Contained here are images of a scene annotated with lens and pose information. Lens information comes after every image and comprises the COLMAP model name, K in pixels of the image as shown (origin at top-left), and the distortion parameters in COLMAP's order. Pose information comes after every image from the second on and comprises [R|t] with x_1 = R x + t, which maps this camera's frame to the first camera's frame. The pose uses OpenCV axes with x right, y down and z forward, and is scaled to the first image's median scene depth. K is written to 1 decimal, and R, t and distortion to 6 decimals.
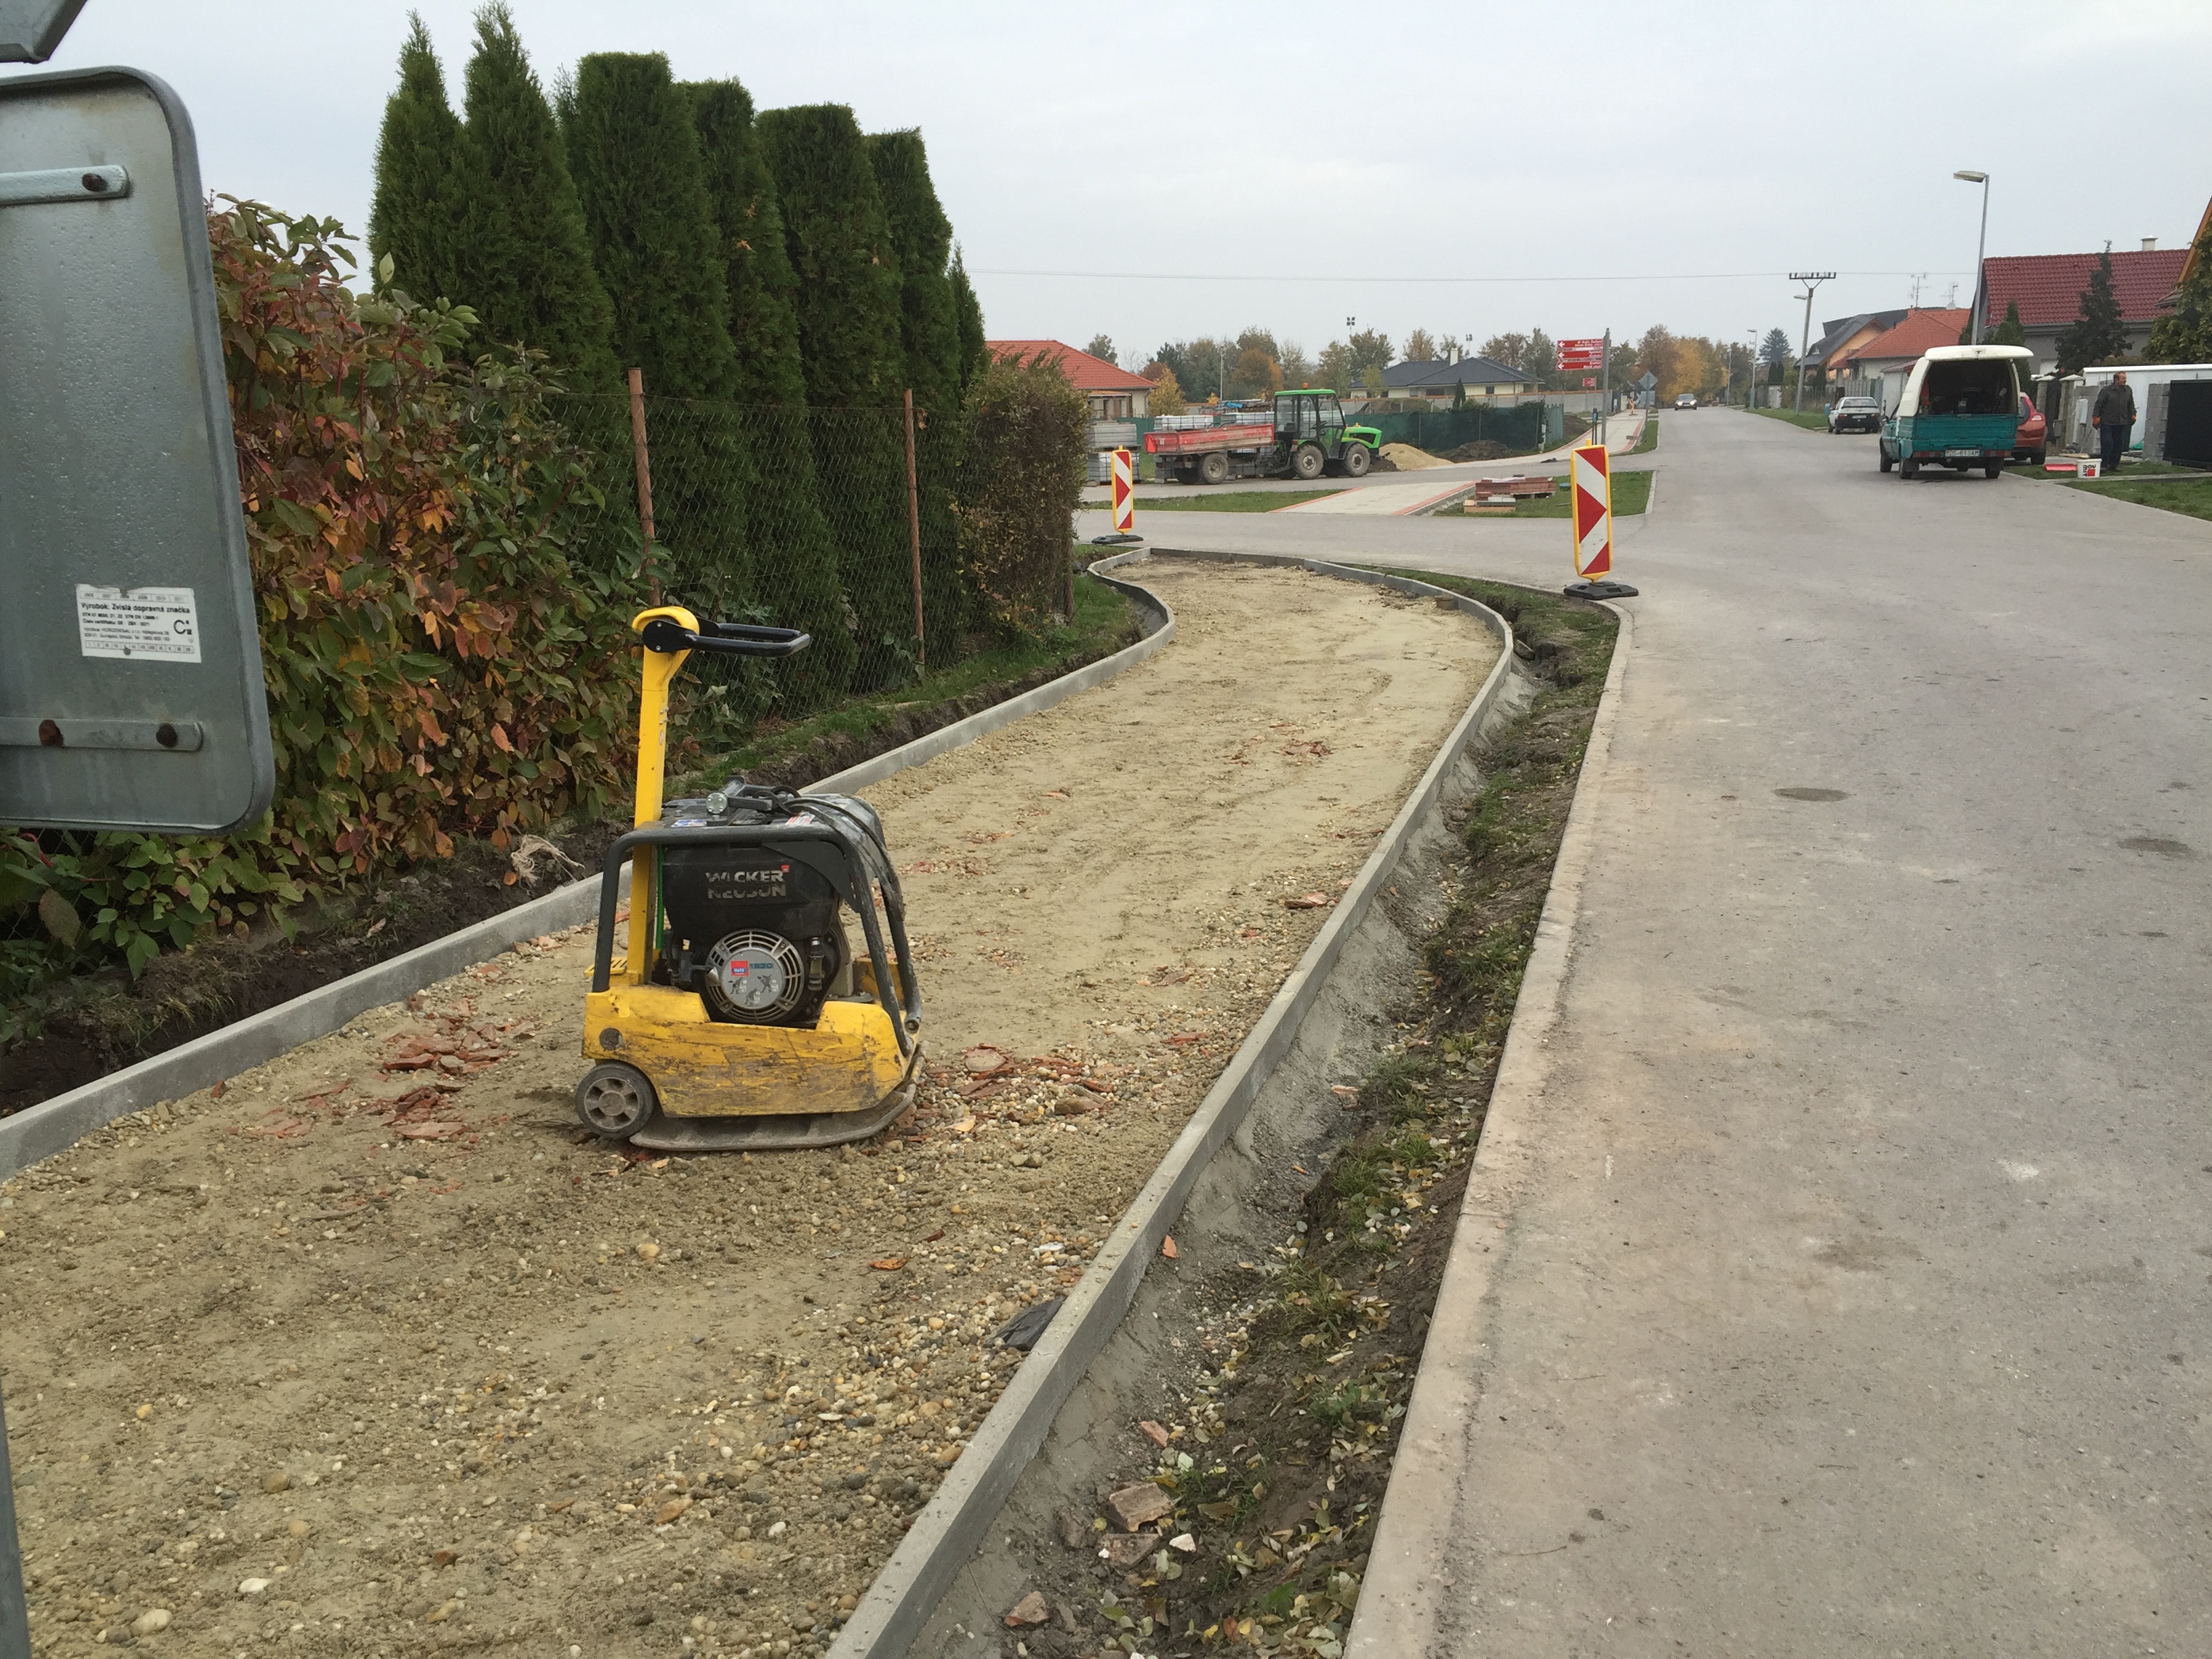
lens RADIAL K [[1876.2, 0, 1106.0], [0, 1876.2, 829.5], [0, 0, 1]] dist [0.068002, -0.001687]
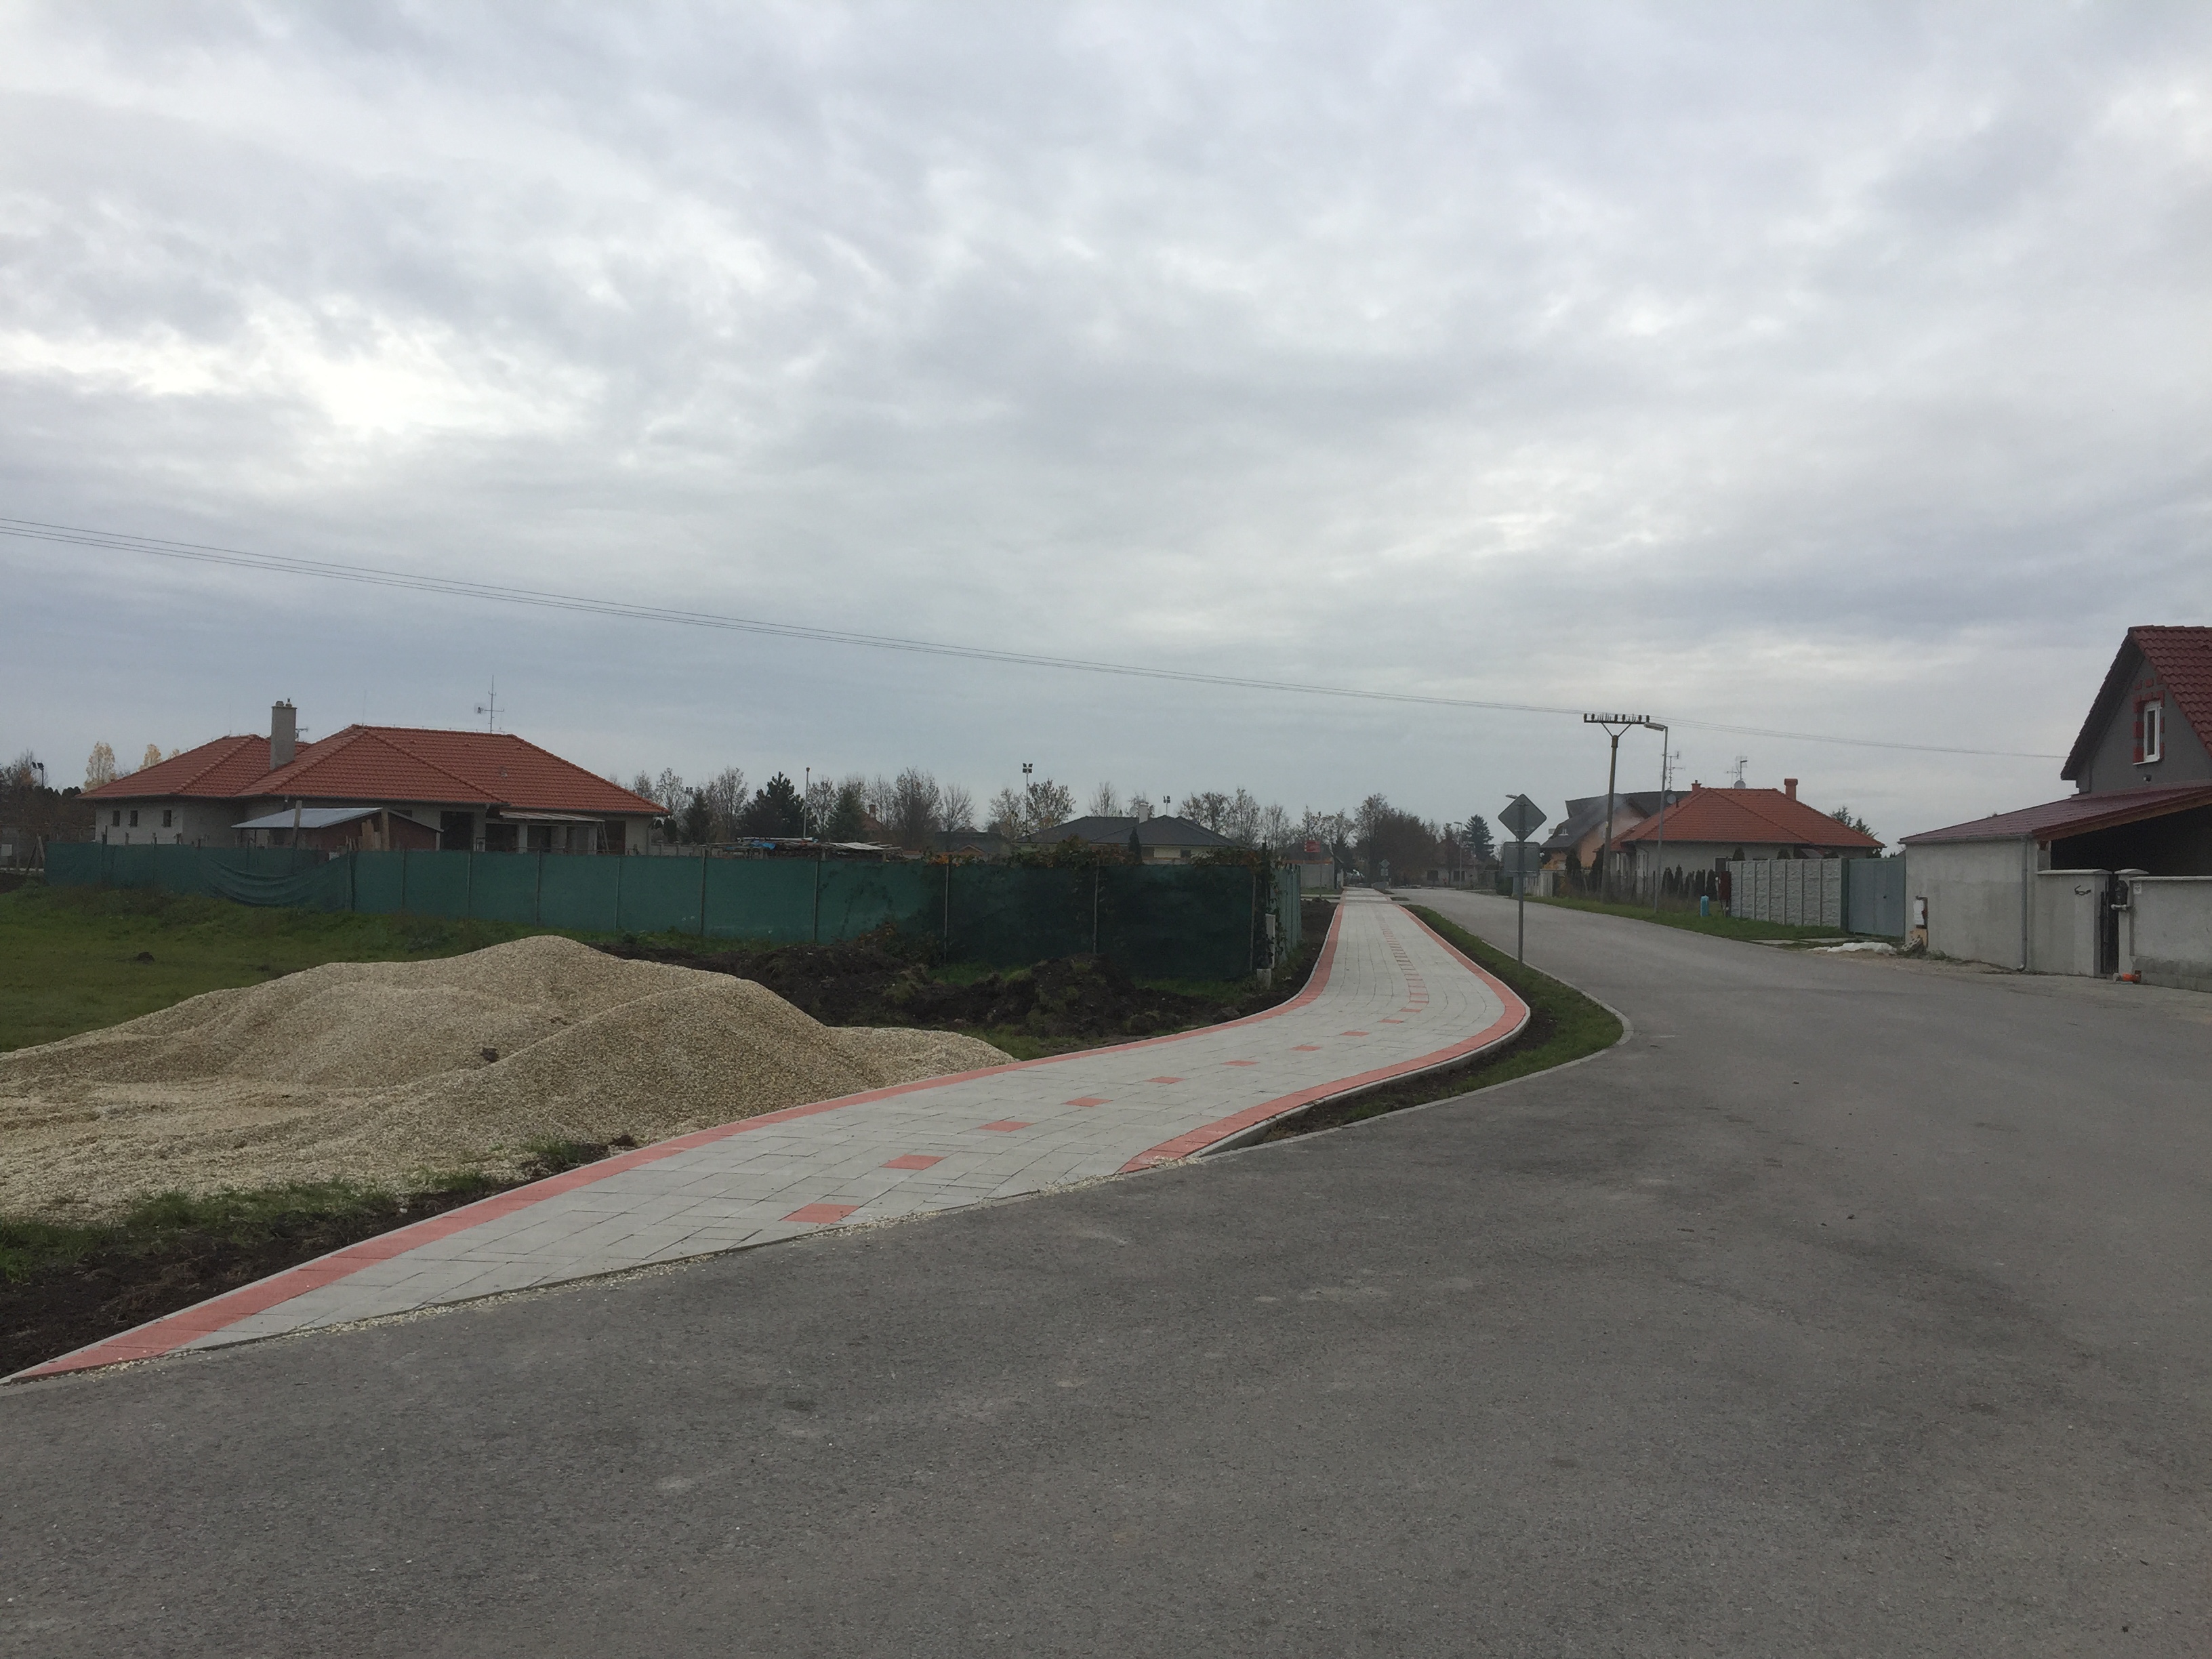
lens RADIAL K [[1876.2, 0, 1106.0], [0, 1876.2, 829.5], [0, 0, 1]] dist [0.068002, -0.001687]
pose [[0.988181, 0.051572, 0.144358, 0.046256], [-0.015890, 0.971097, -0.238157, -0.044286], [-0.152468, 0.233048, 0.960439, 0.199985]]
